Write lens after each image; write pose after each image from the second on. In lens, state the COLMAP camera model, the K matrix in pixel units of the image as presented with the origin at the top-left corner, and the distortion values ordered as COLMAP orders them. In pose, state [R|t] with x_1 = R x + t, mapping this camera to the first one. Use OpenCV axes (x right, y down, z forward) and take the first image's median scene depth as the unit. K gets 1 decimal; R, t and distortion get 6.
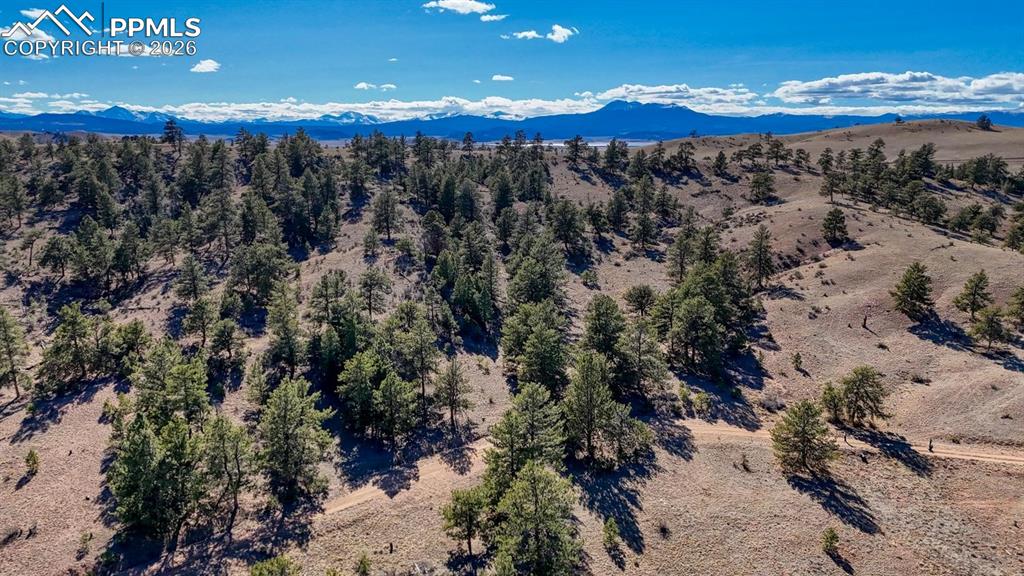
lens RADIAL K [[748.5, 0, 509.2], [0, 748.5, 290.2], [0, 0, 1]] dist [0.073245, -0.063559]
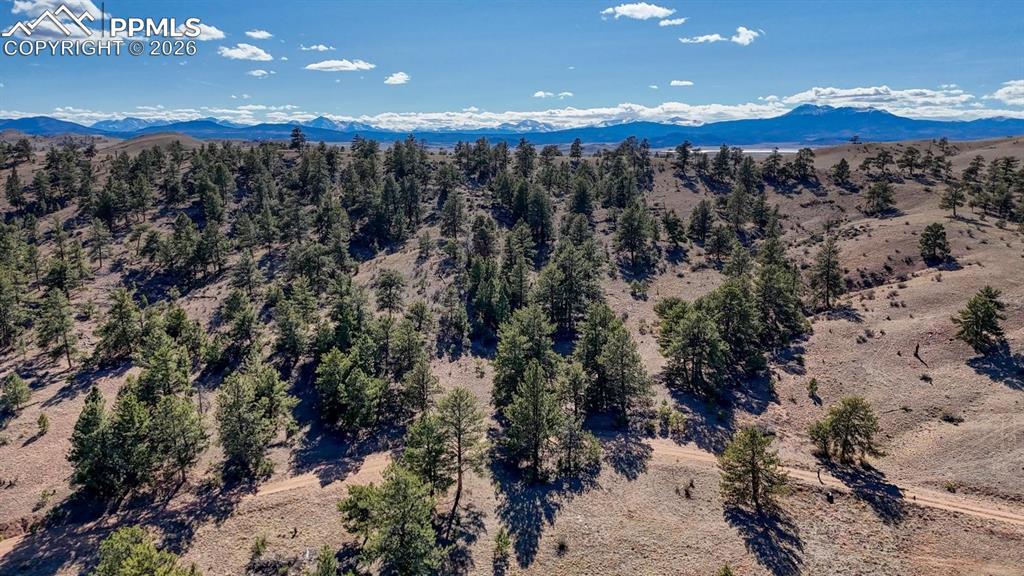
lens RADIAL K [[748.5, 0, 510.4], [0, 748.5, 290.2], [0, 0, 1]] dist [0.073245, -0.063559]
pose [[0.974410, 0.044529, -0.220325, 0.181466], [-0.046443, 0.998915, -0.003508, -0.002760], [0.219930, 0.013651, 0.975420, 0.019989]]
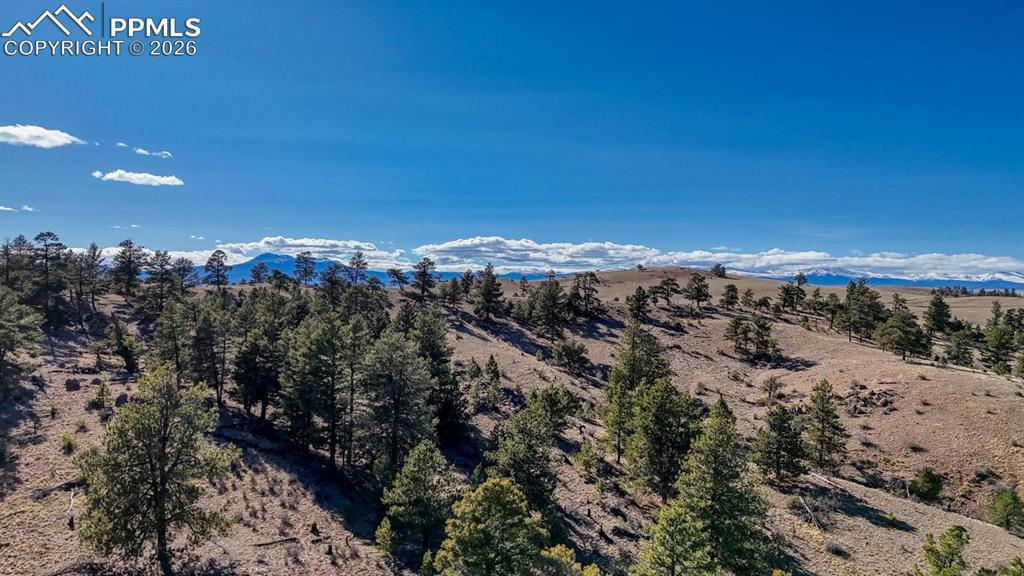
lens RADIAL K [[748.5, 0, 511.0], [0, 748.5, 287.1], [0, 0, 1]] dist [0.073245, -0.063559]
pose [[0.896373, 0.005665, 0.443265, -0.218593], [0.084894, 0.979218, -0.184188, -0.134121], [-0.435096, 0.202731, 0.877264, 0.883206]]
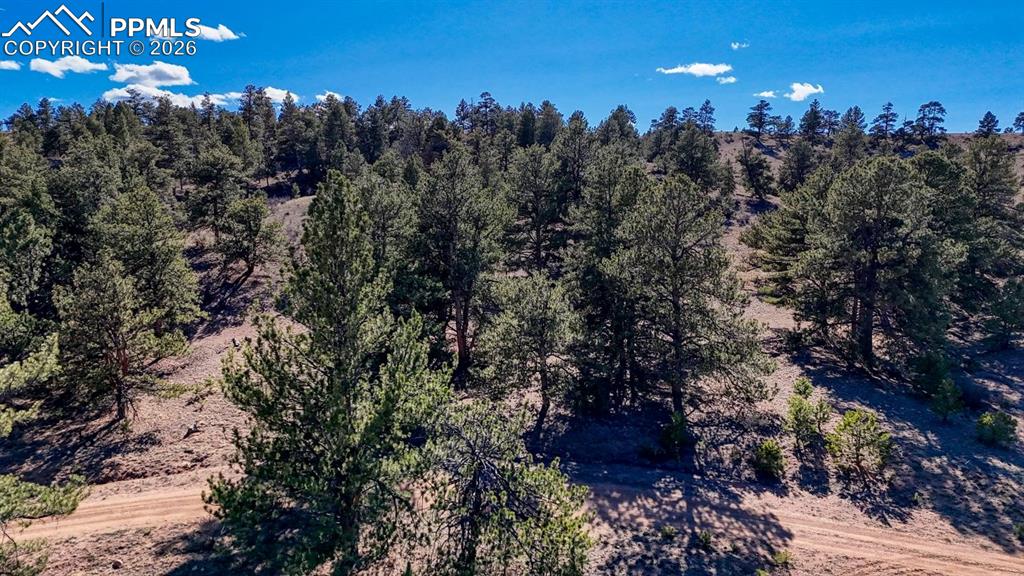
lens RADIAL K [[748.5, 0, 514.2], [0, 748.5, 288.3], [0, 0, 1]] dist [0.073245, -0.063559]
pose [[0.957150, 0.033517, -0.287647, 0.151777], [-0.058092, 0.995312, -0.077328, 0.086203], [0.283706, 0.090724, 0.954610, 0.486988]]
